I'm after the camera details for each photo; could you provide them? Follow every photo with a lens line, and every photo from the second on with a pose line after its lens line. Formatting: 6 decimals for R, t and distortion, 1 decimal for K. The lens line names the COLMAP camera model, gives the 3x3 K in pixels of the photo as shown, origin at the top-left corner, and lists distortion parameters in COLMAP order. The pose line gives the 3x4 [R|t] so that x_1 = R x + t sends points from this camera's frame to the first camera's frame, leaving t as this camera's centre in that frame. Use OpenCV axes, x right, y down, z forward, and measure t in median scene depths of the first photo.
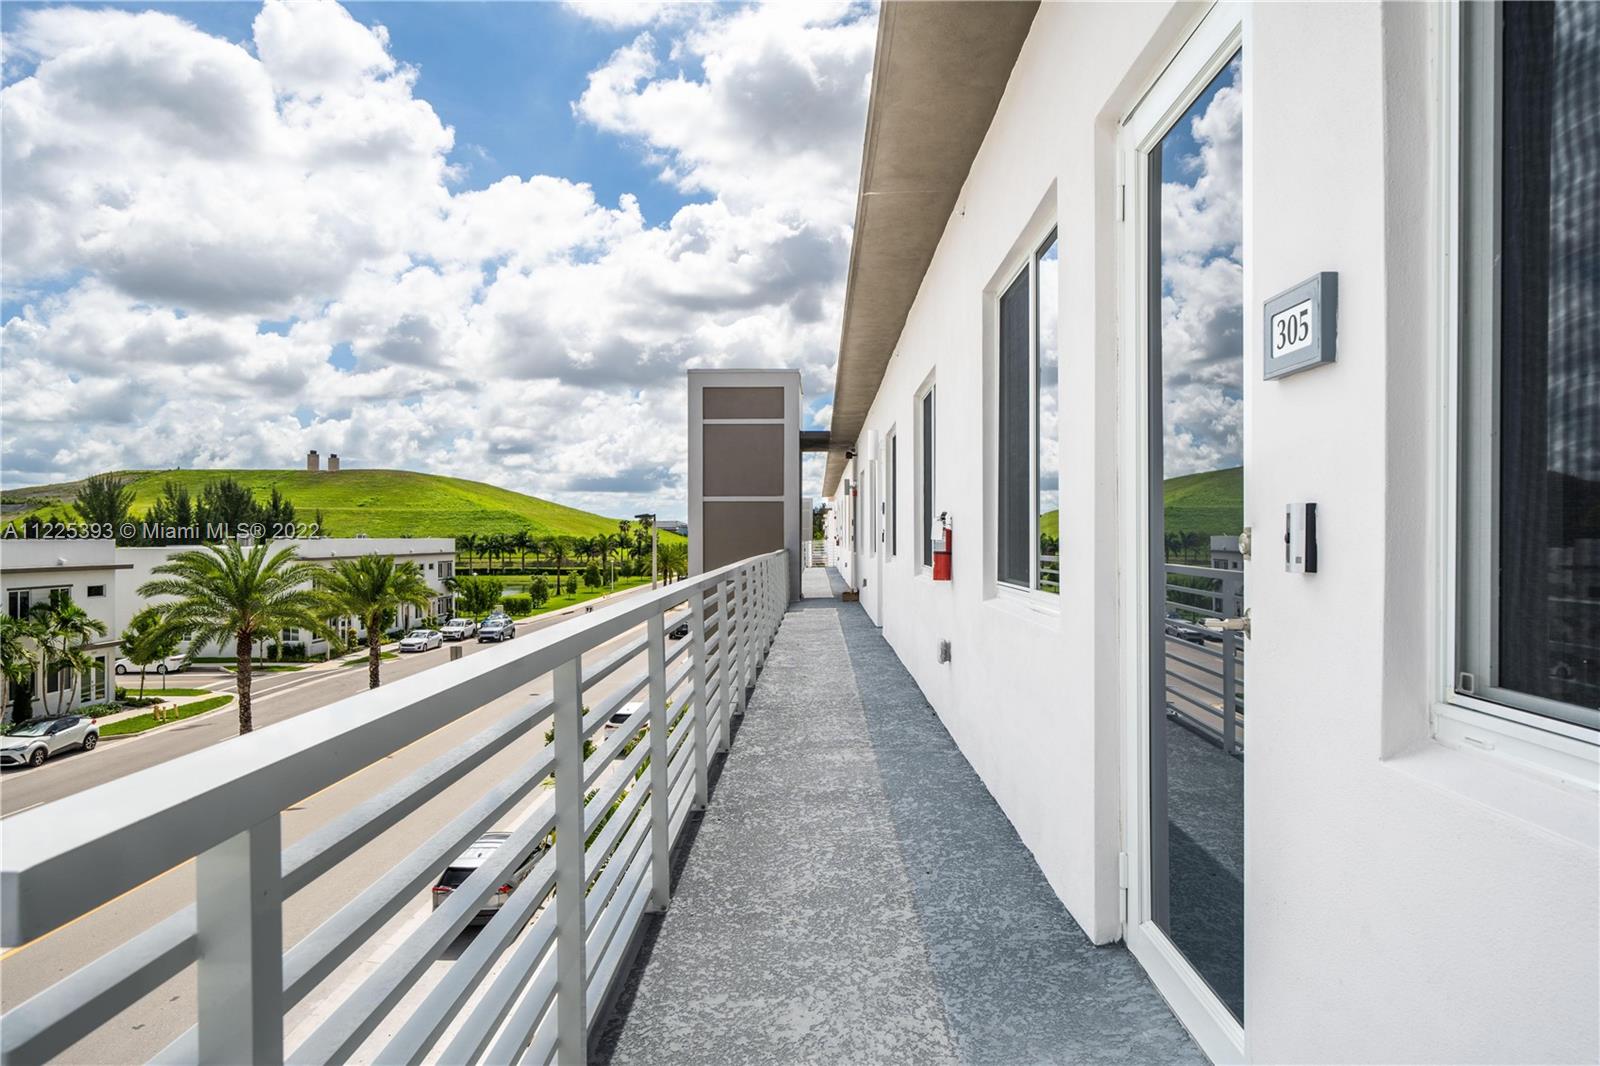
lens RADIAL K [[948.4, 0, 800.0], [0, 948.4, 533.0], [0, 0, 1]] dist [0.002924, 0.002086]
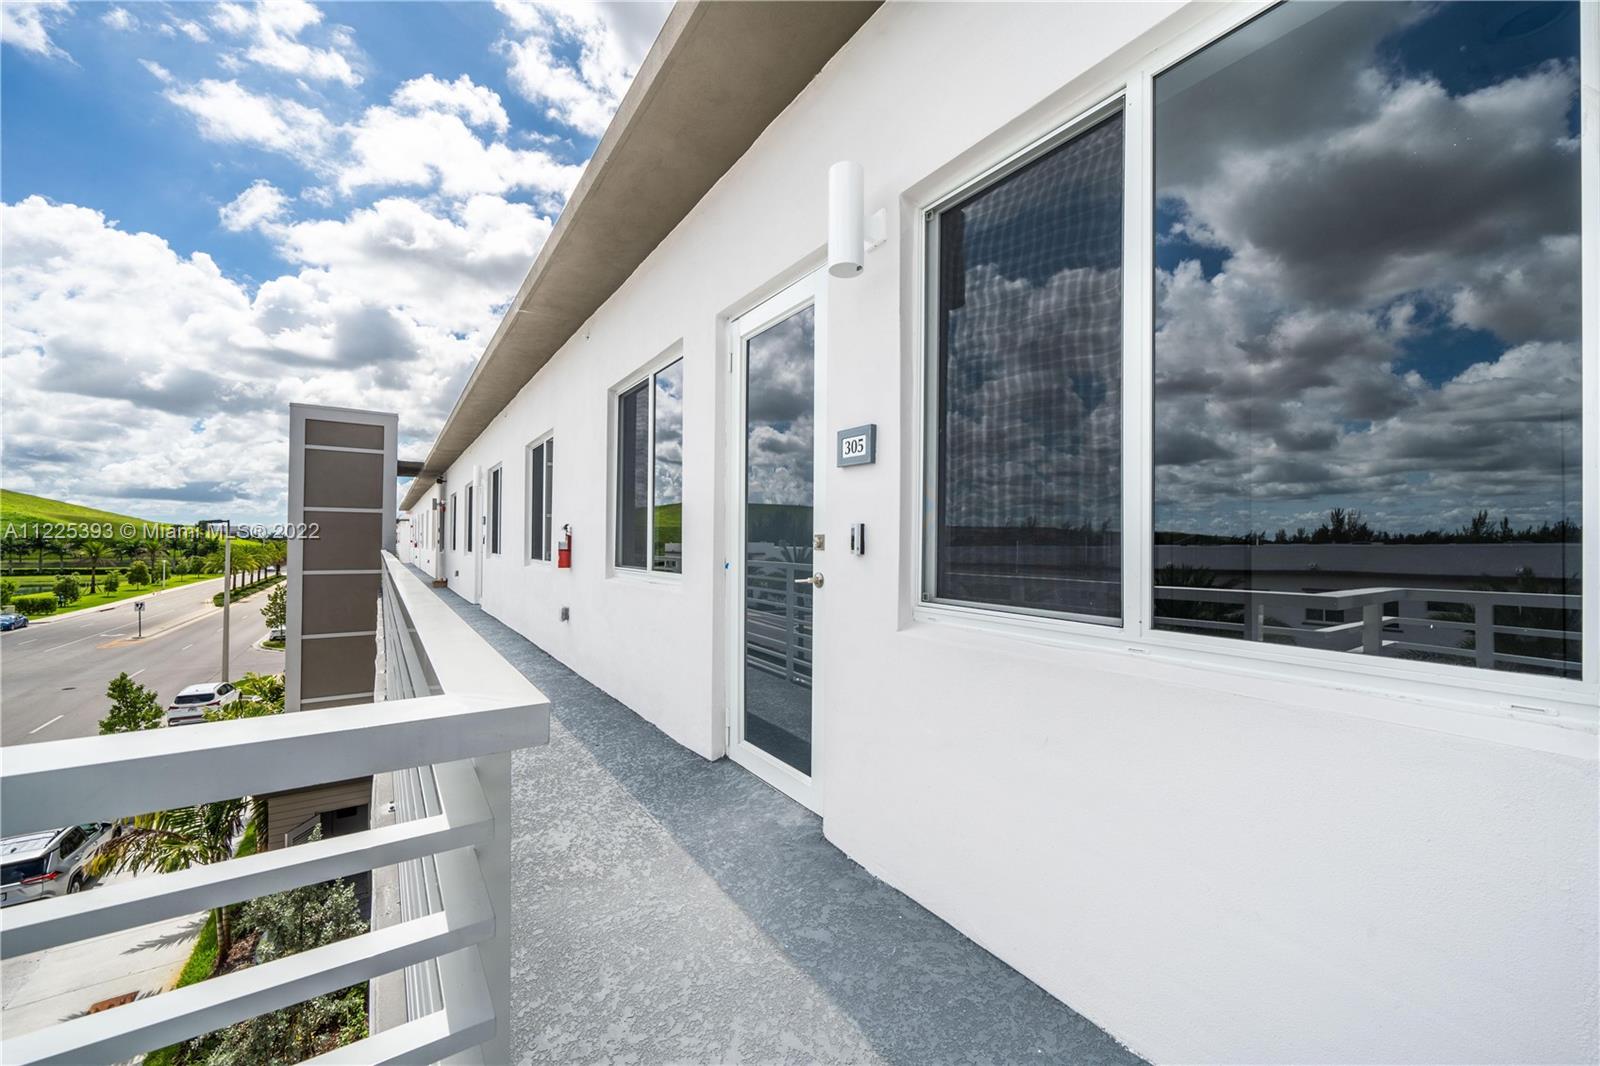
lens RADIAL K [[593.0, 0, 796.9], [0, 593.0, 533.7], [0, 0, 1]] dist [0.001236, 0.000105]
pose [[0.824691, 0.016284, 0.565350, -0.192804], [-0.010374, 0.999853, -0.013667, 0.006618], [-0.565489, 0.005406, 0.824738, -0.040134]]
